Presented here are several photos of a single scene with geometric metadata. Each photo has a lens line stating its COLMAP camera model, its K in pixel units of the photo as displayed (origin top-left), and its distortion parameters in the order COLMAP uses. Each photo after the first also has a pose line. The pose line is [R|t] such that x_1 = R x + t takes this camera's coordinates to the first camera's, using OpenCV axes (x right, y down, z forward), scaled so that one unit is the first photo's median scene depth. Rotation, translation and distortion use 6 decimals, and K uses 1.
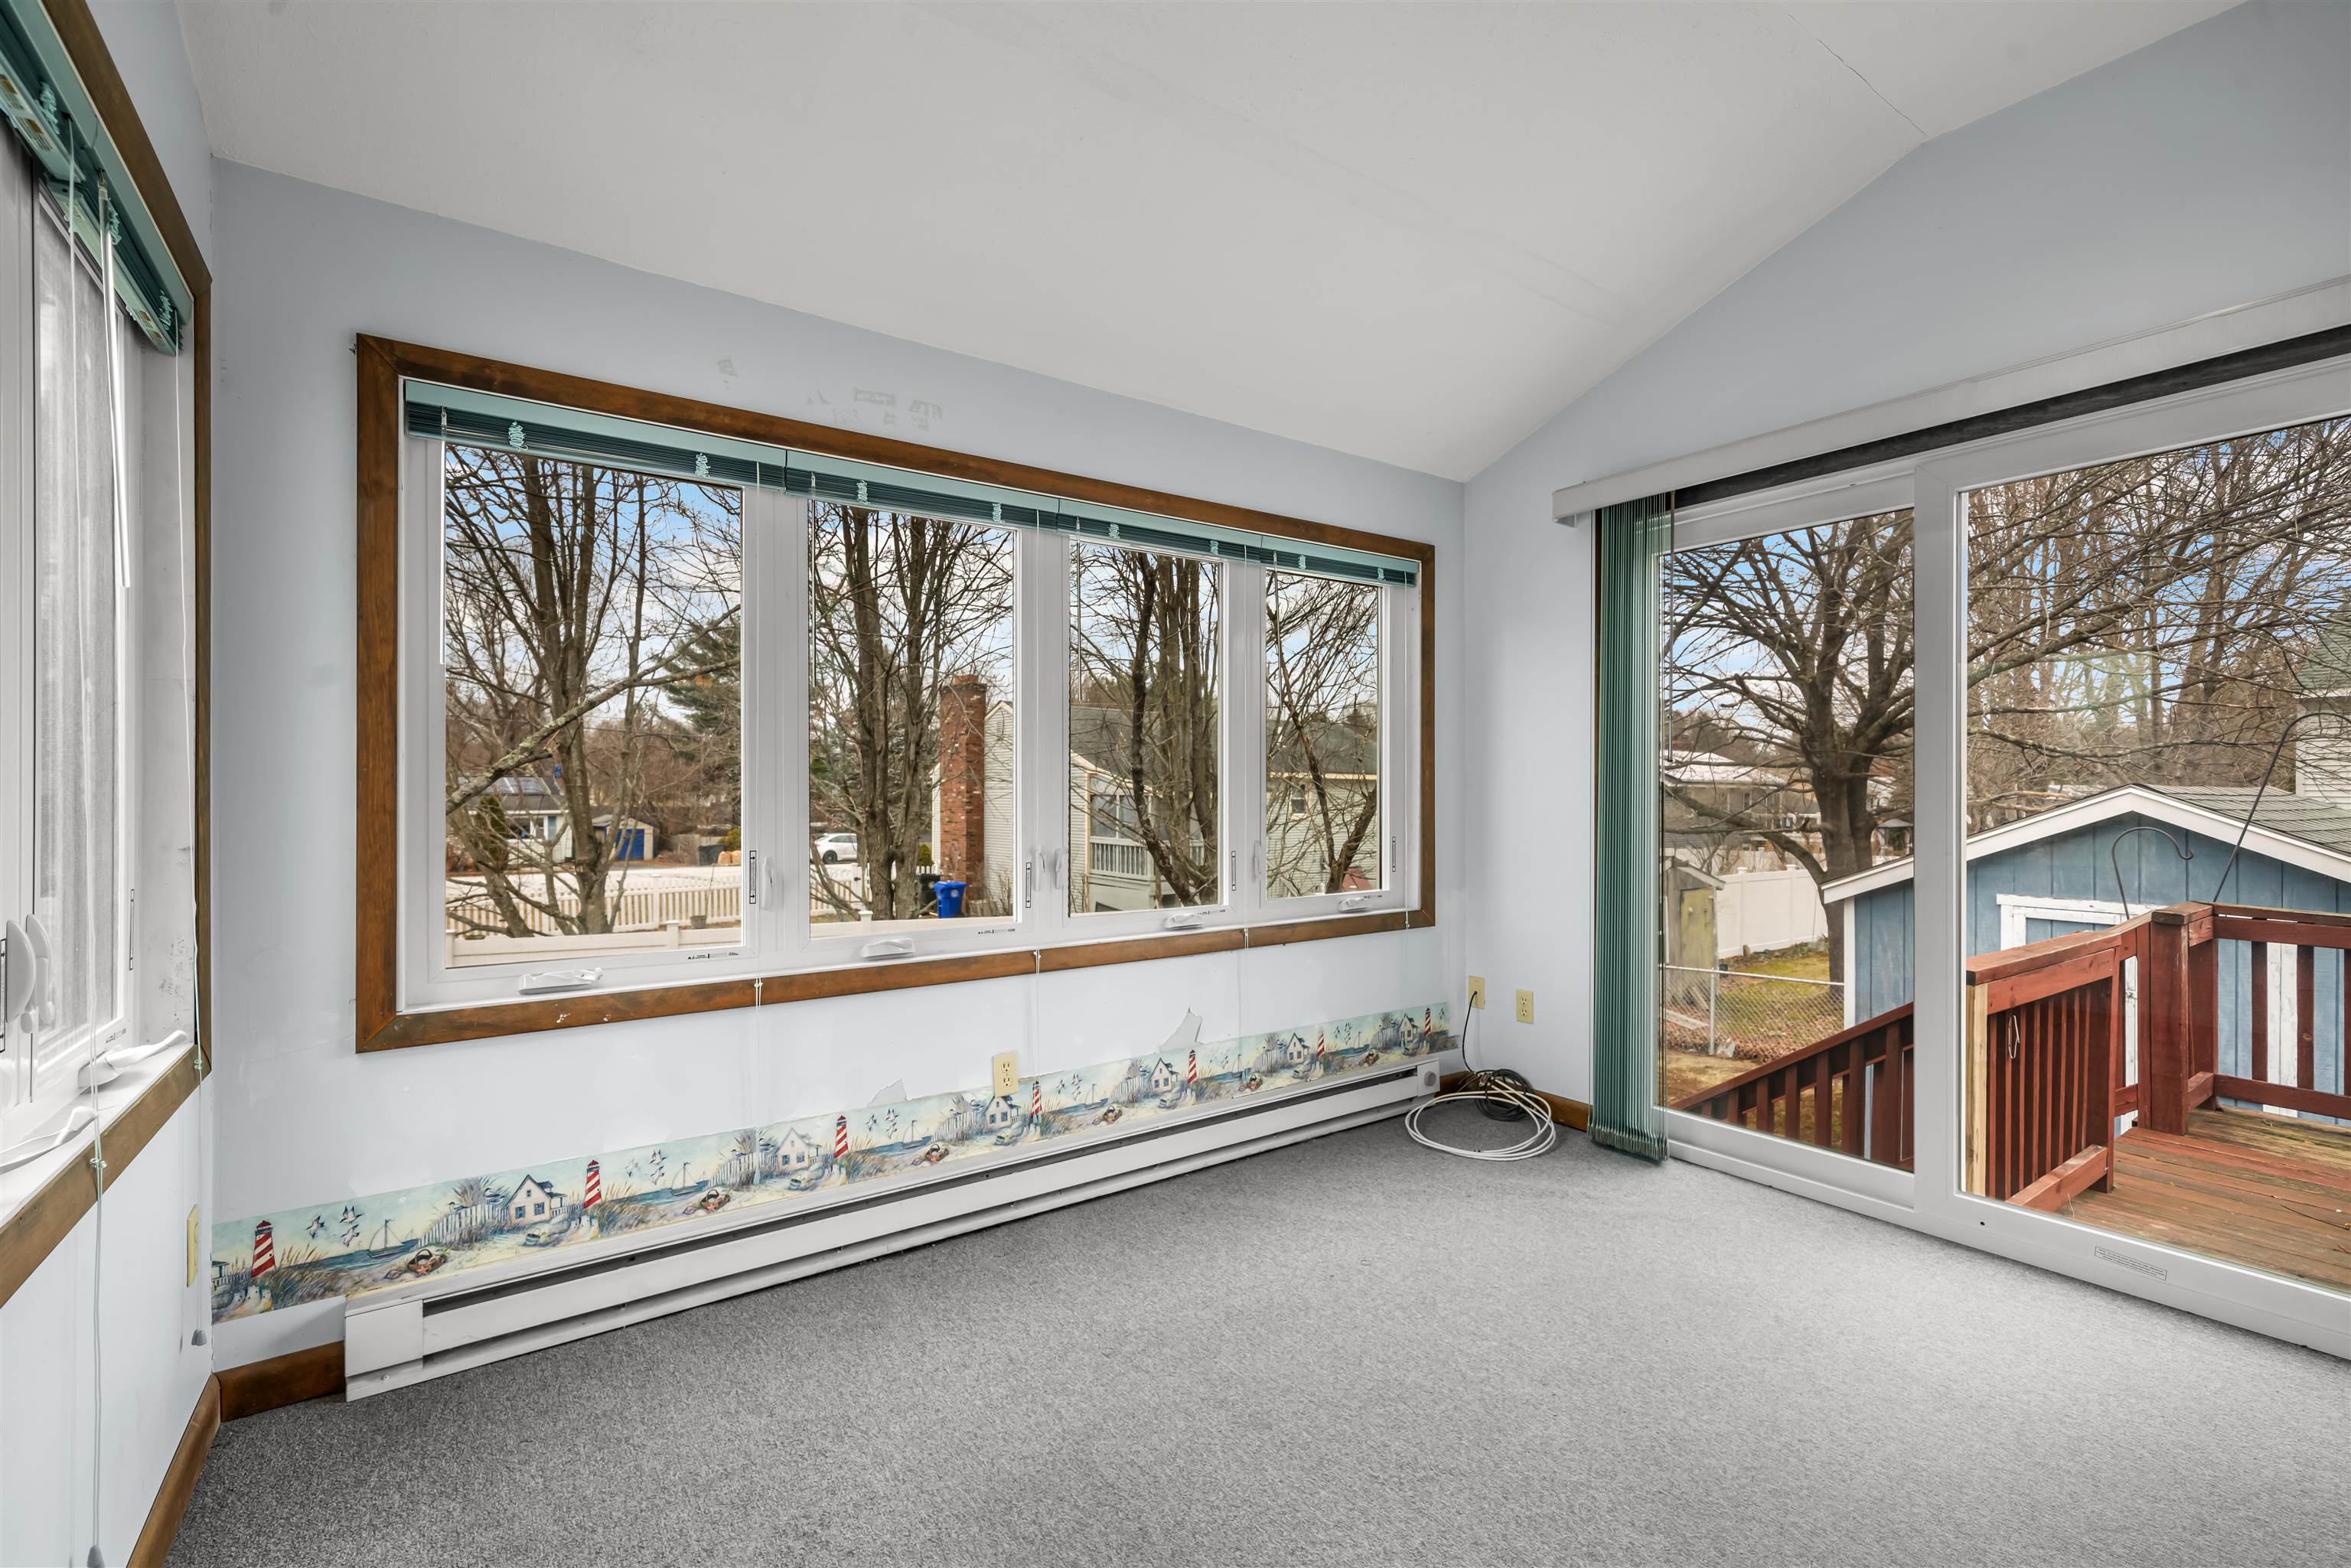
lens RADIAL K [[1045.3, 0, 1176.8], [0, 1045.3, 791.0], [0, 0, 1]] dist [0.000970, 0.000393]
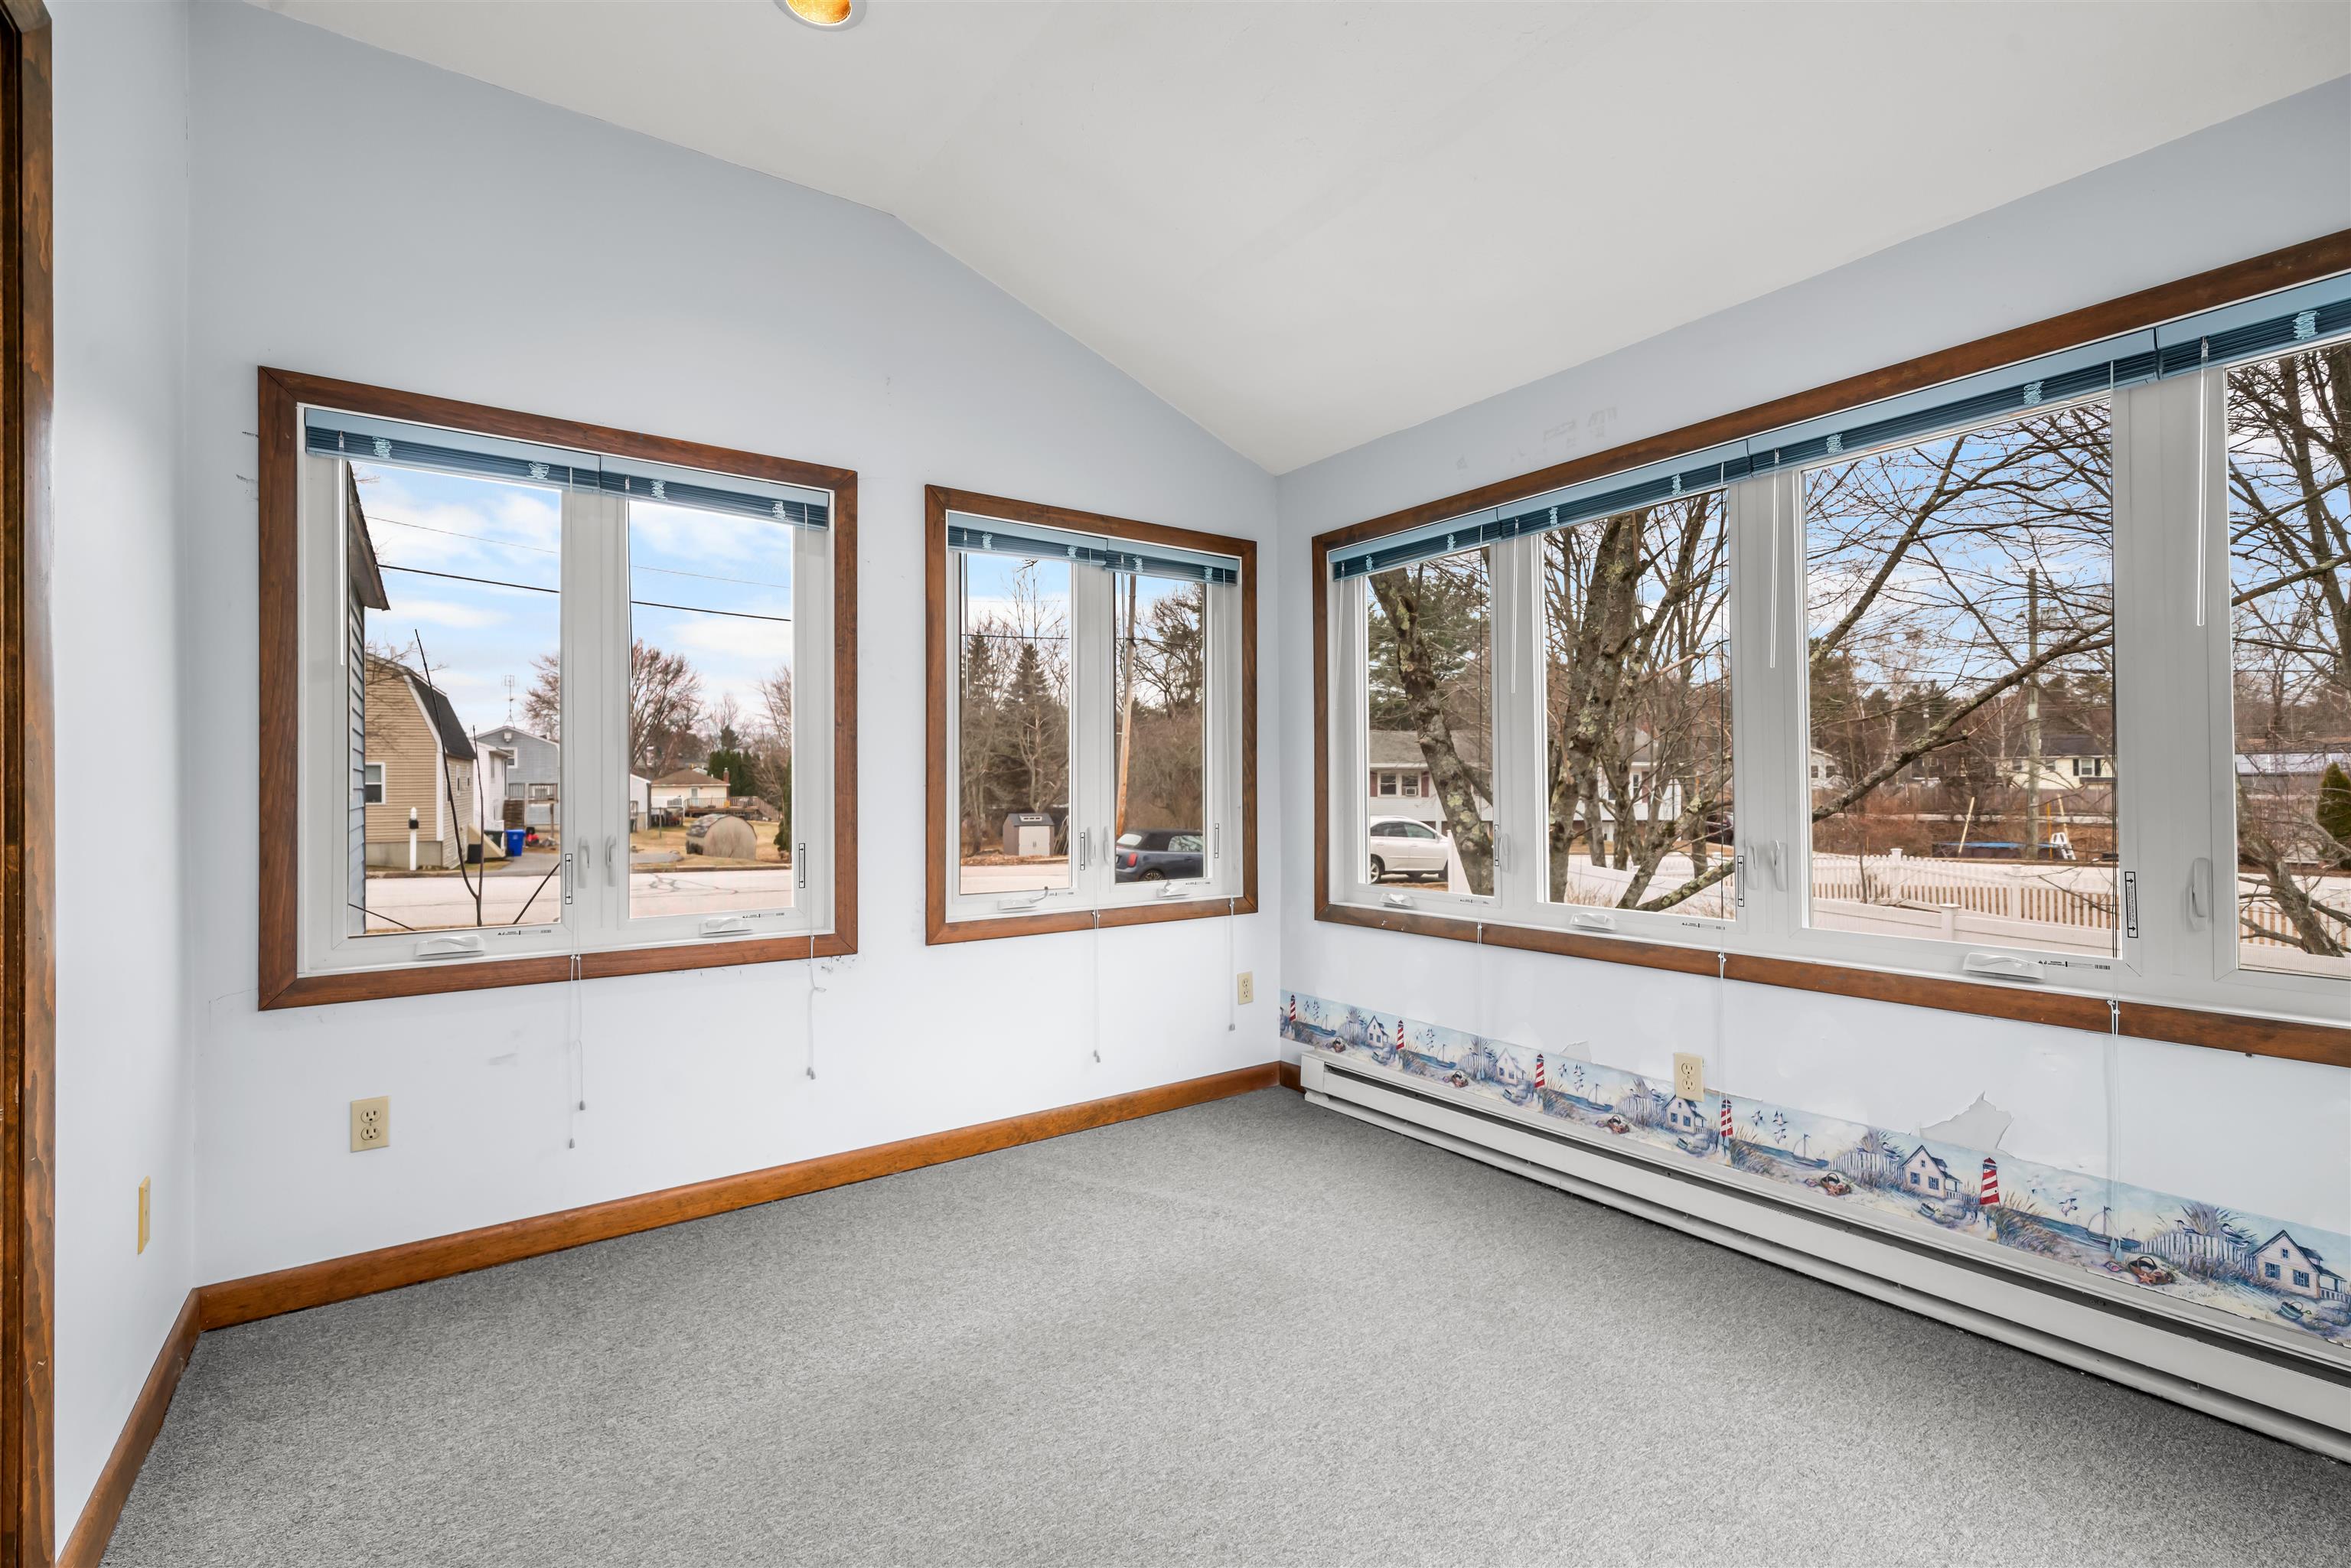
lens RADIAL K [[1045.3, 0, 1193.7], [0, 1045.3, 769.3], [0, 0, 1]] dist [0.000970, 0.000393]
pose [[0.003956, -0.009387, -0.999948, 0.728582], [0.015592, 0.999835, -0.009324, -0.004449], [0.999871, -0.015554, 0.004101, 0.517124]]
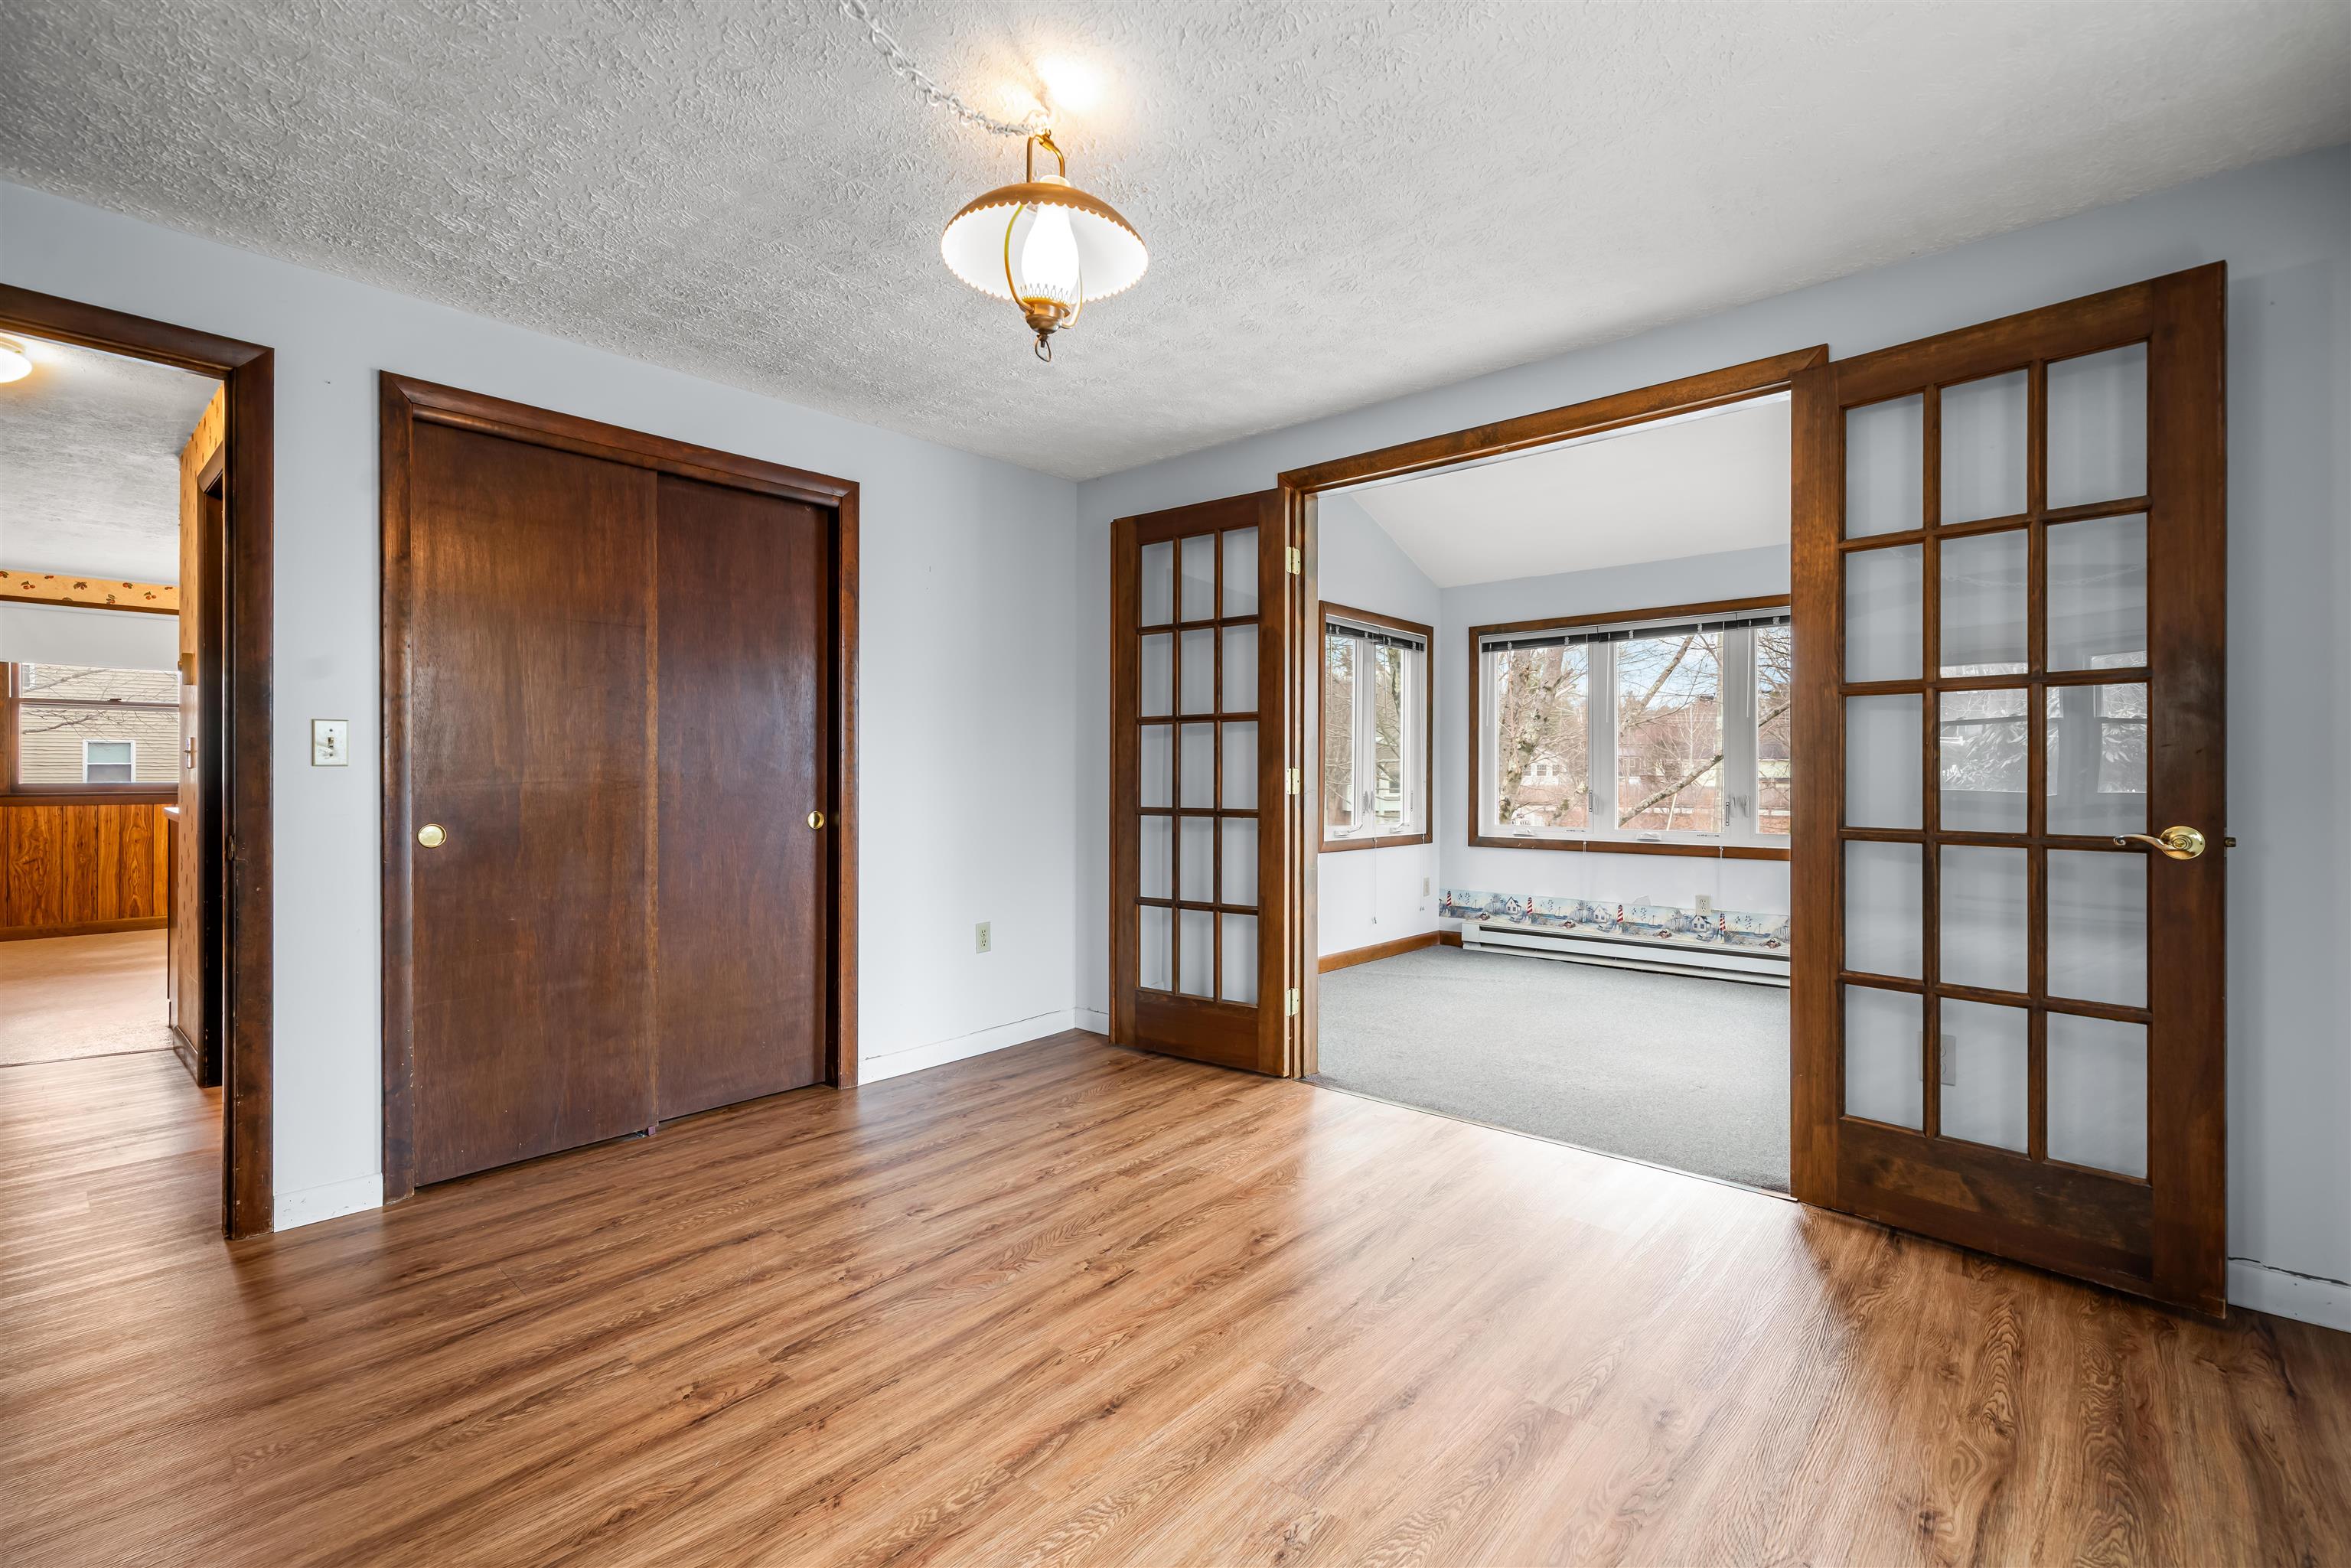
lens RADIAL K [[1045.3, 0, 1190.9], [0, 1045.3, 773.2], [0, 0, 1]] dist [0.000970, 0.000393]
pose [[0.225505, 0.002275, -0.974239, 1.476149], [0.004146, 0.999986, 0.003295, 0.003898], [0.974233, -0.004782, 0.225493, -0.391763]]
